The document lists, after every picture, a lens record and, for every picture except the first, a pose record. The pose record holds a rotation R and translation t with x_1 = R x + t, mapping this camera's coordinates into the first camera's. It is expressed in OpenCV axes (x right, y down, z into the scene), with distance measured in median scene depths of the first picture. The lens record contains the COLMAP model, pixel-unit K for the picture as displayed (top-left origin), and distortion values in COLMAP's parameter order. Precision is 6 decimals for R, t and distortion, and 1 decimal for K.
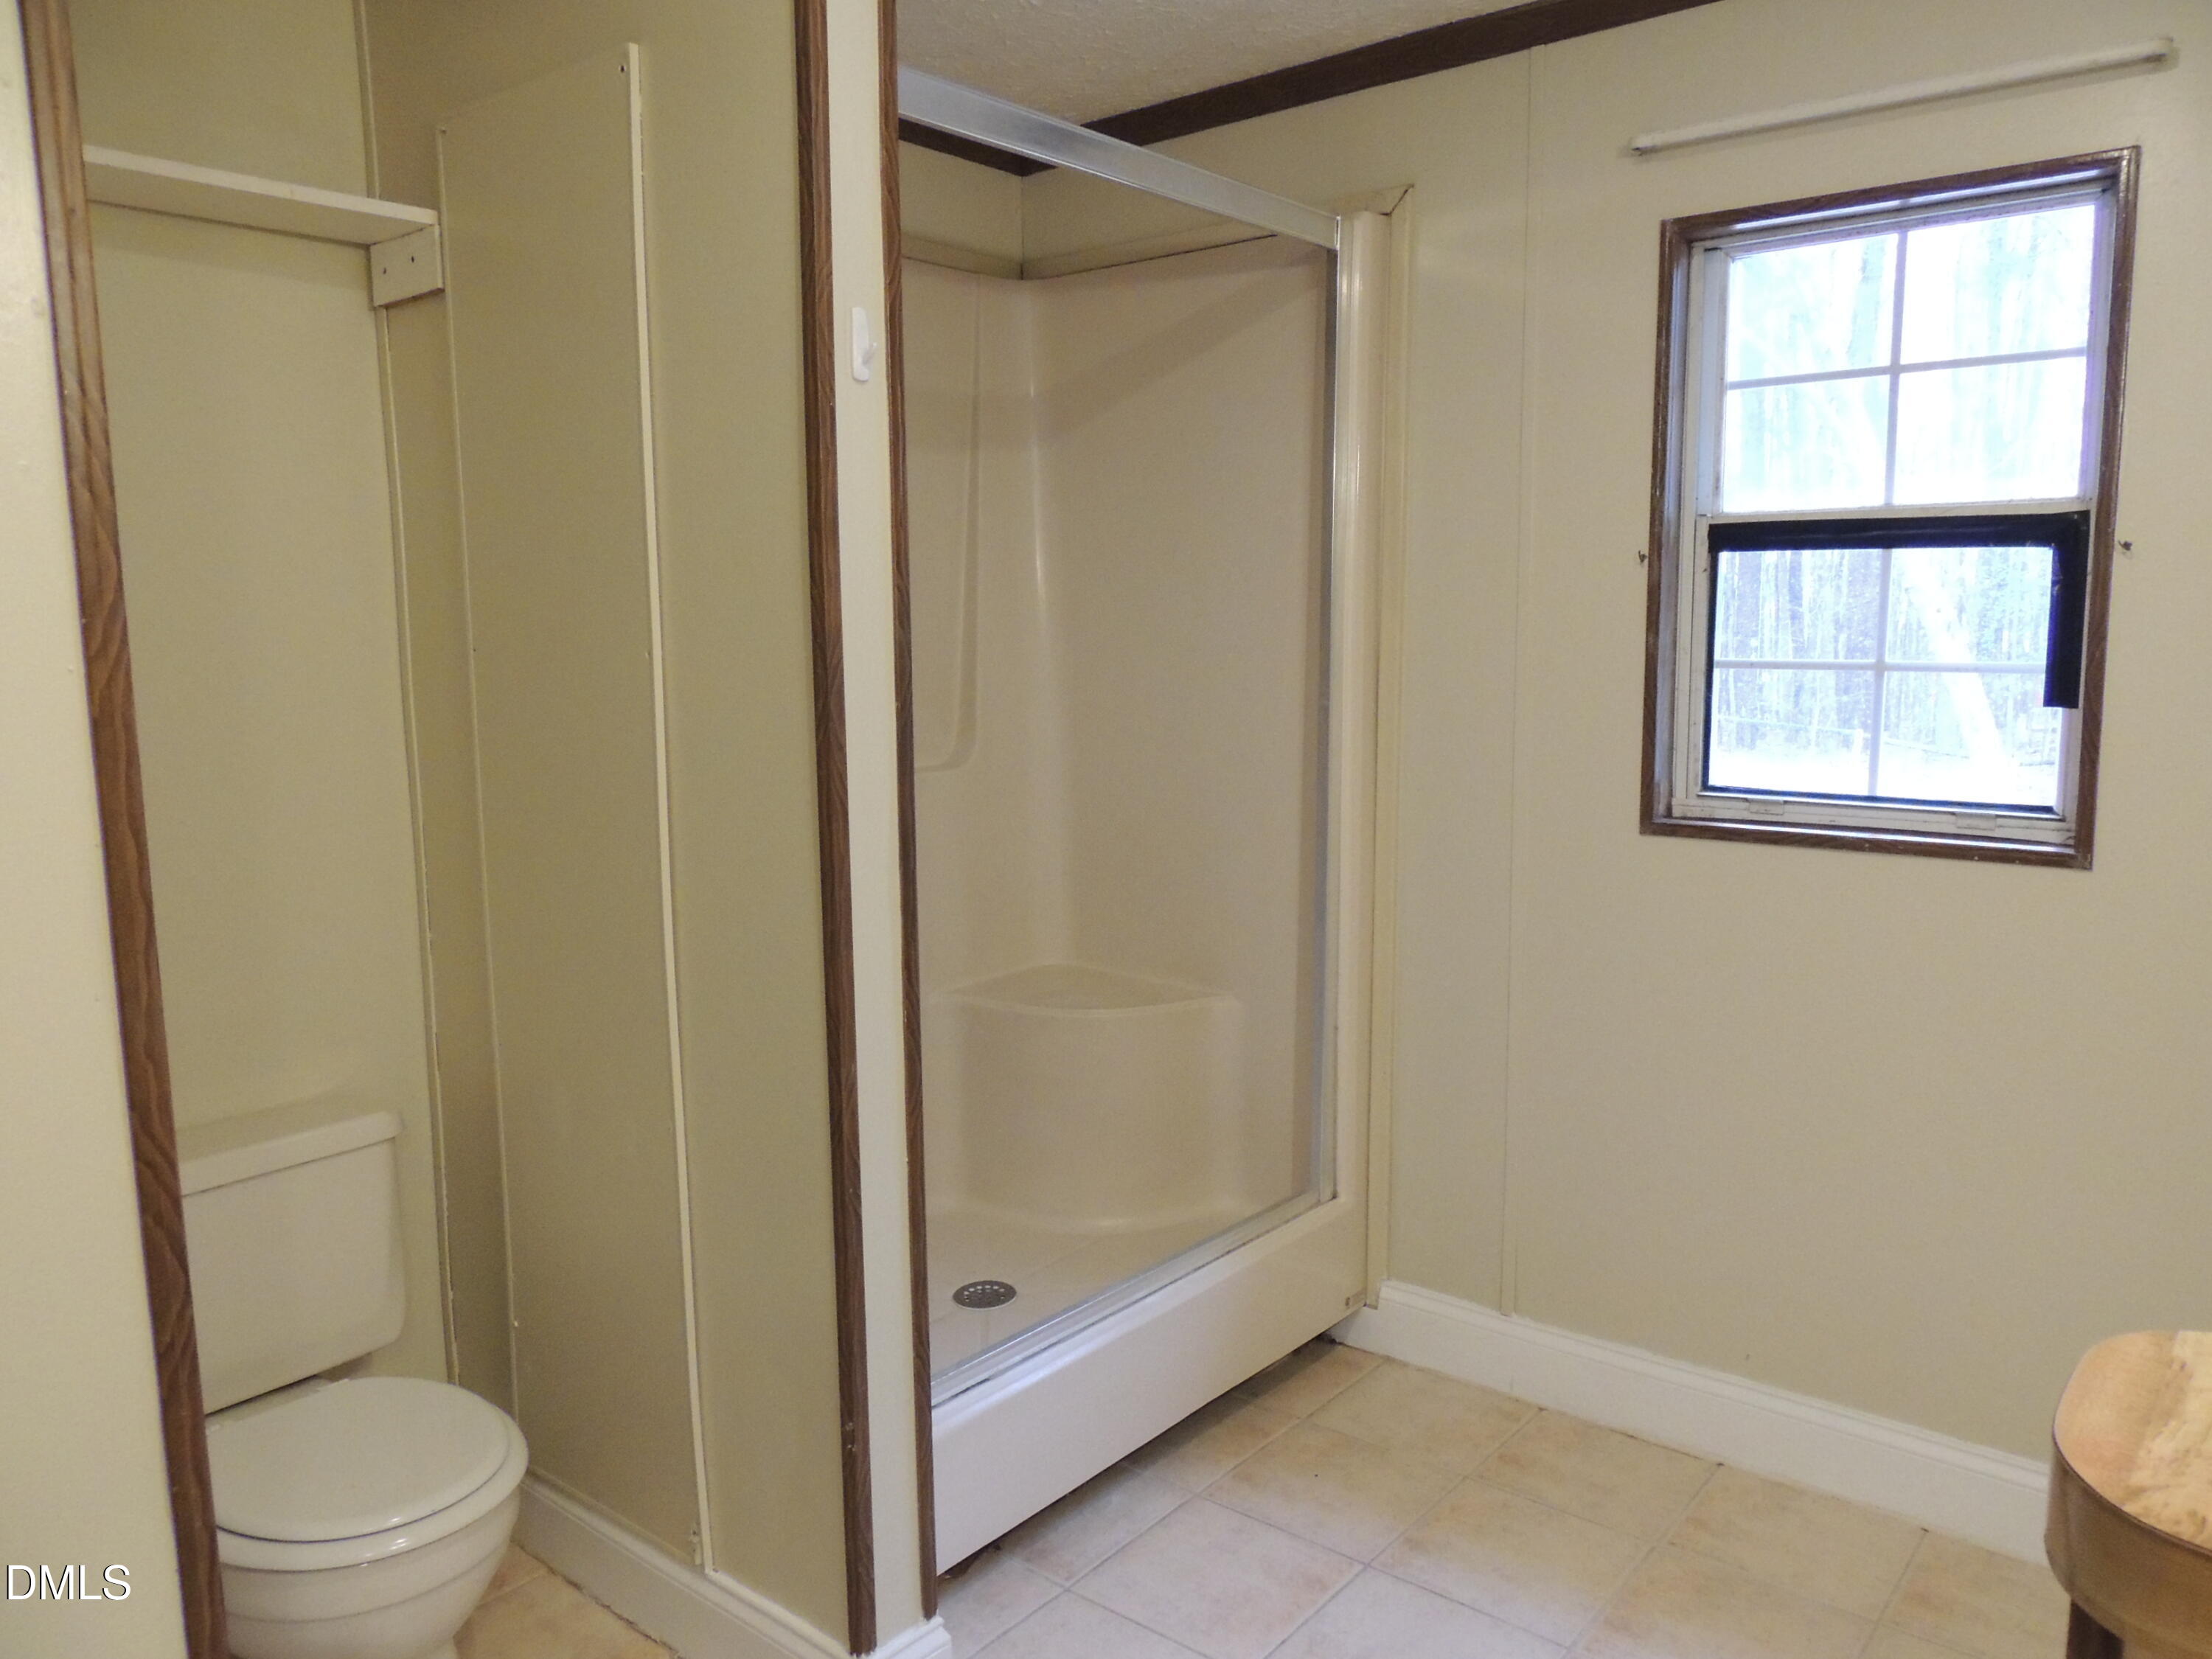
lens RADIAL K [[1564.4, 0, 1106.0], [0, 1564.4, 829.5], [0, 0, 1]] dist [-0.020799, -0.012108]
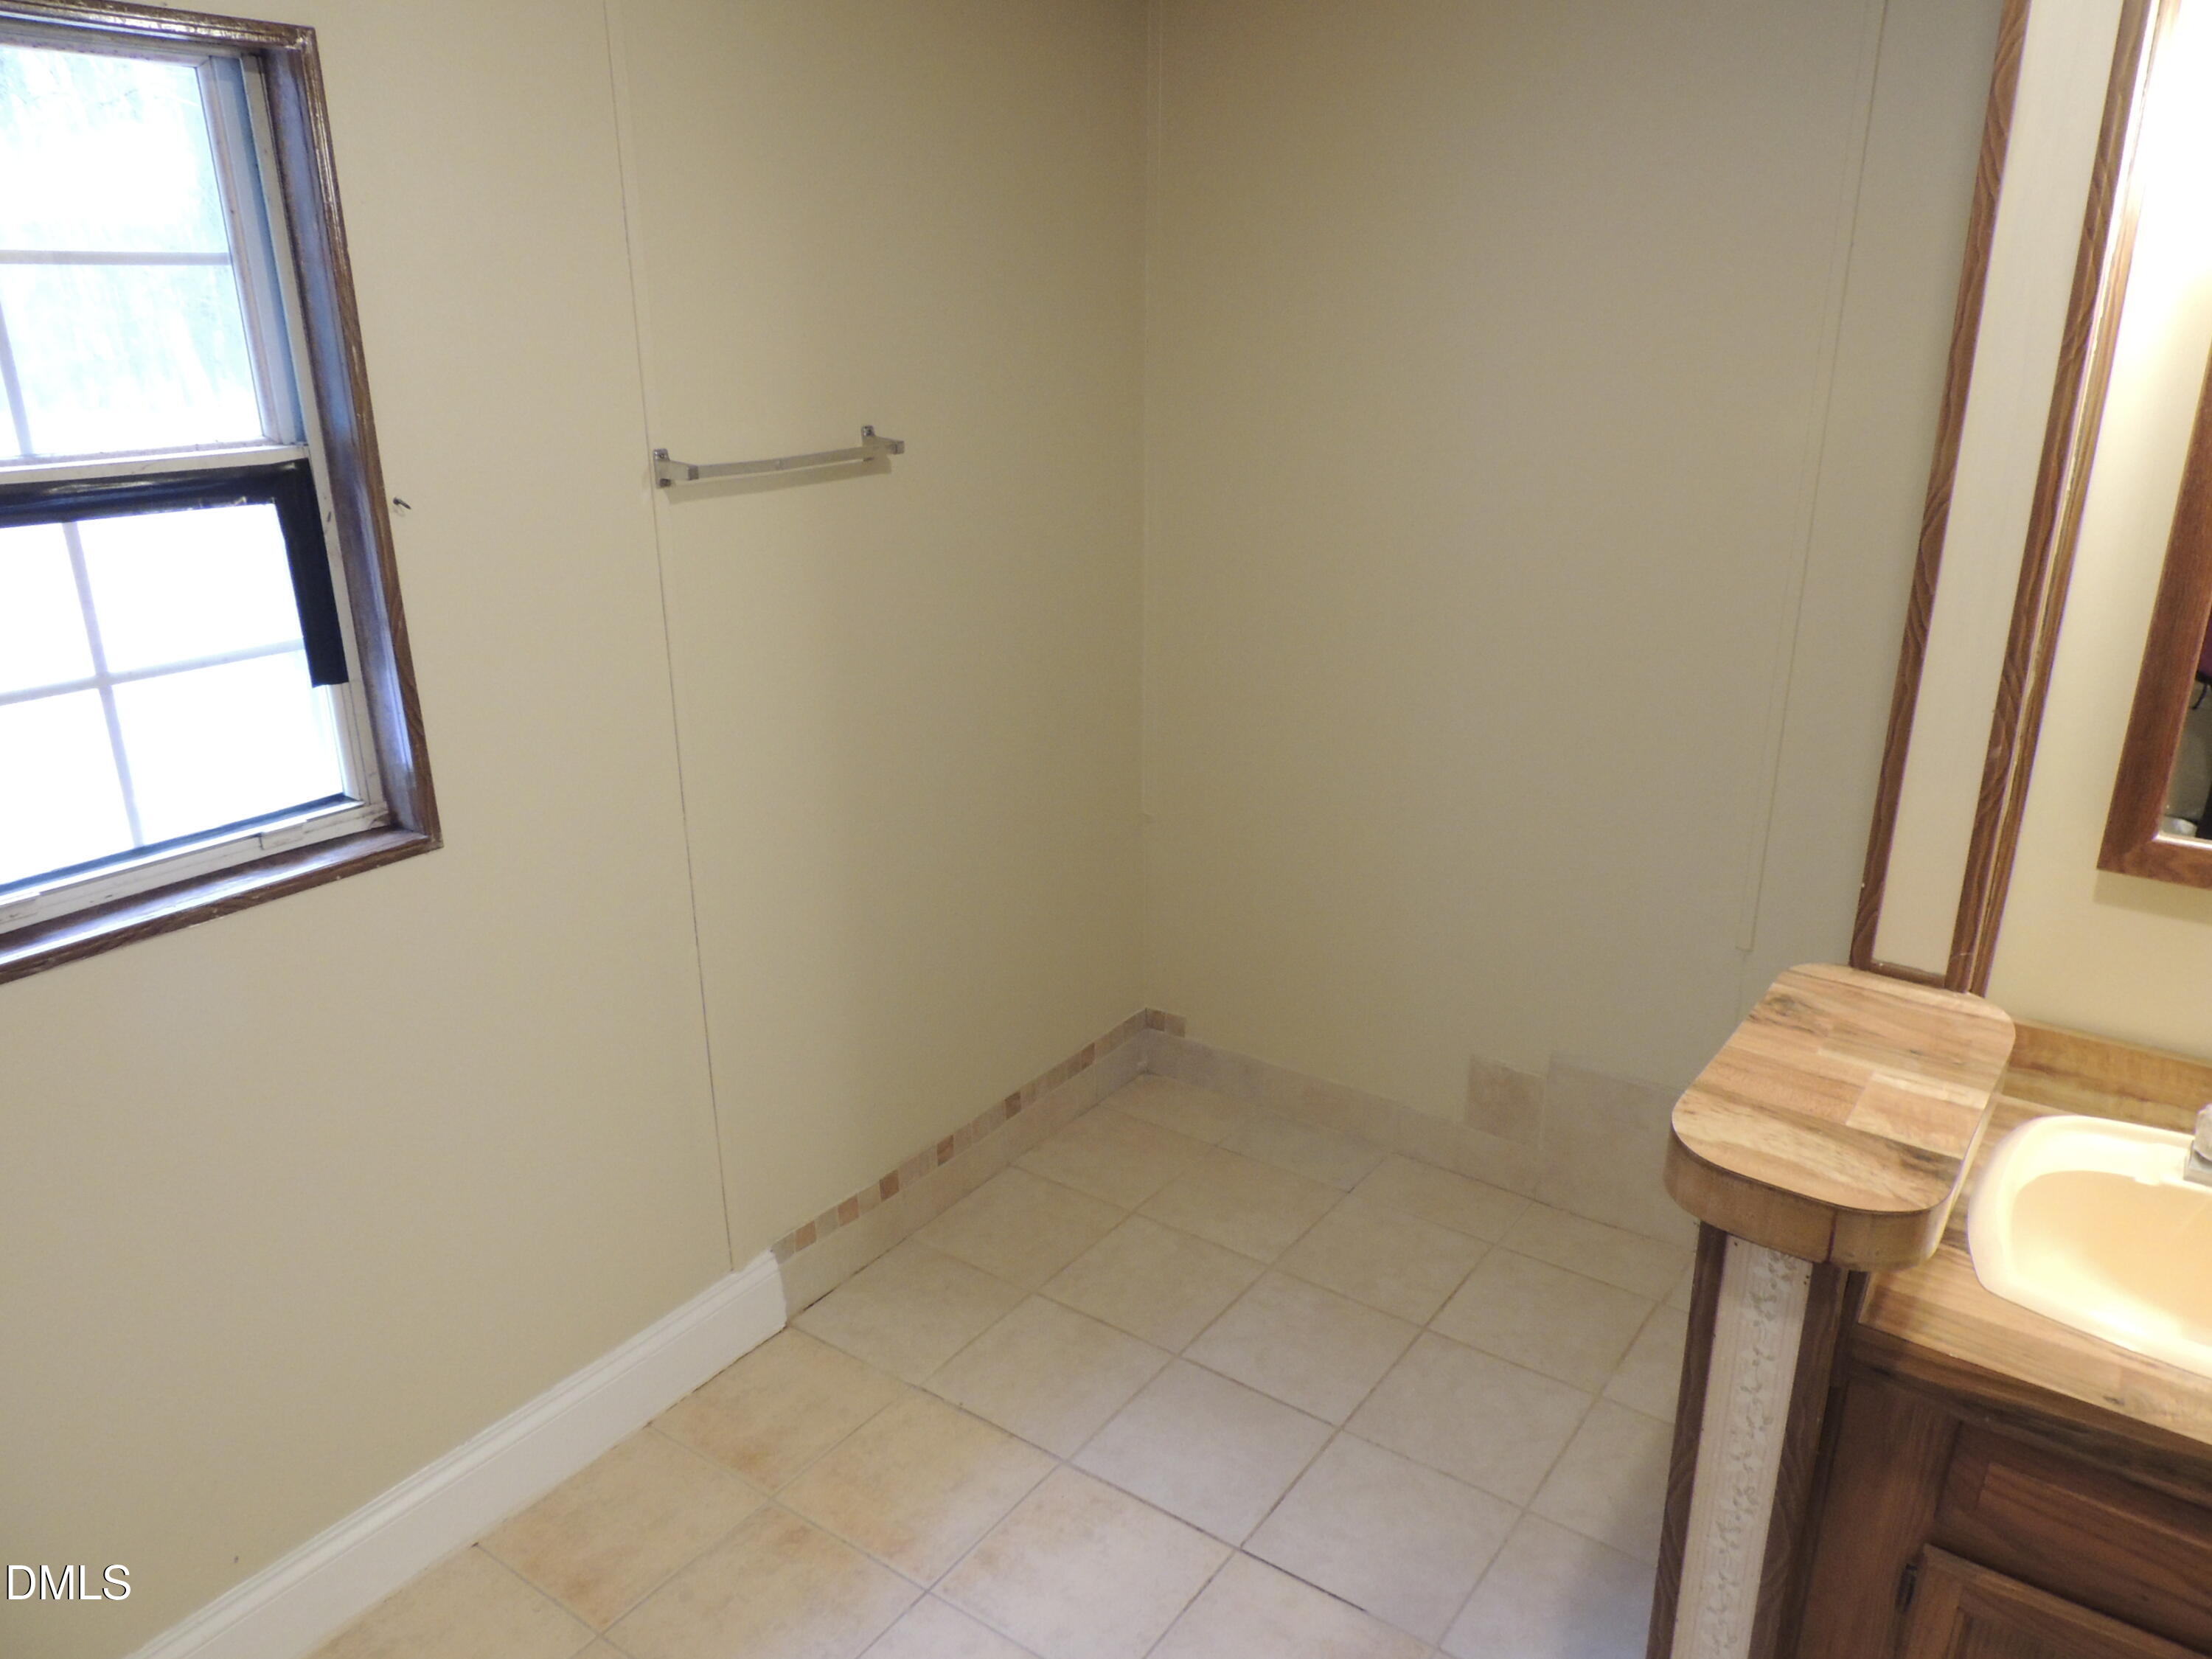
lens RADIAL K [[1564.4, 0, 1106.0], [0, 1564.4, 829.5], [0, 0, 1]] dist [-0.020799, -0.012108]
pose [[-0.077913, -0.324587, 0.942641, -0.251716], [0.134873, 0.933392, 0.332550, -0.217495], [-0.987795, 0.153046, -0.028946, 0.559208]]
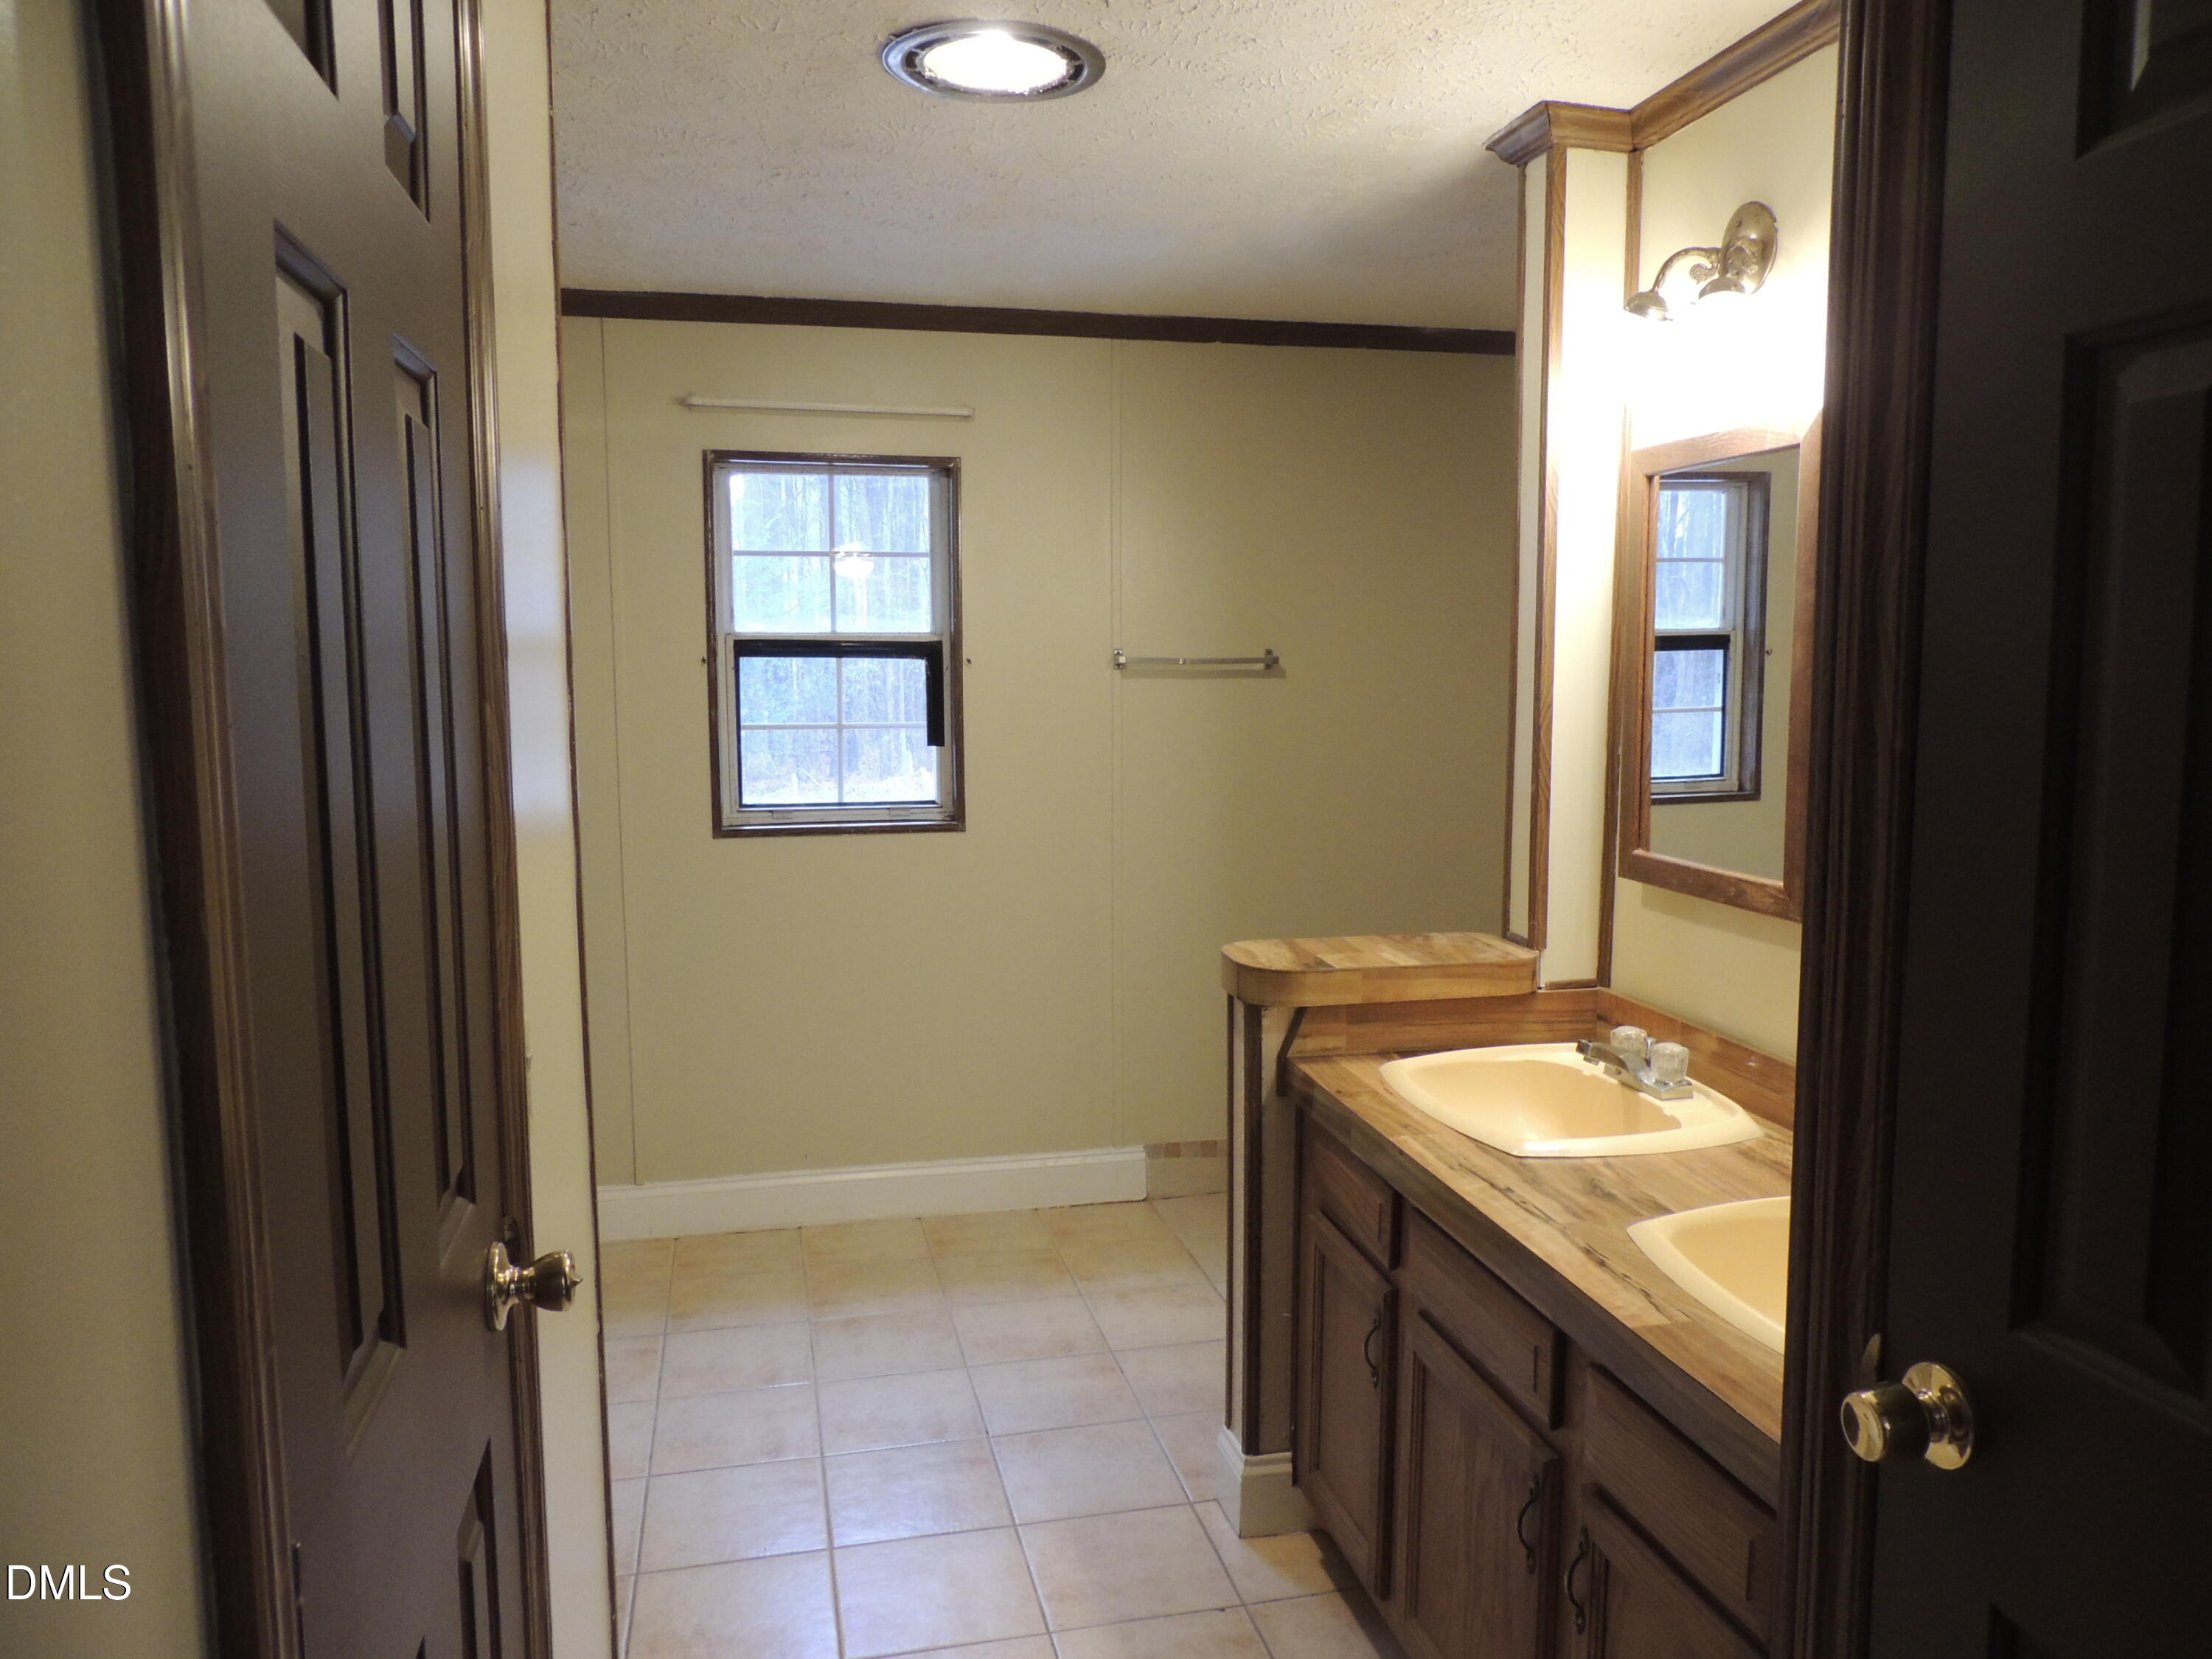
lens RADIAL K [[1564.4, 0, 1106.0], [0, 1564.4, 829.5], [0, 0, 1]] dist [-0.020799, -0.012108]
pose [[0.610738, -0.078685, 0.787914, -0.678217], [0.100944, 0.994669, 0.021087, 0.000765], [-0.785372, 0.066656, 0.615425, -0.274309]]
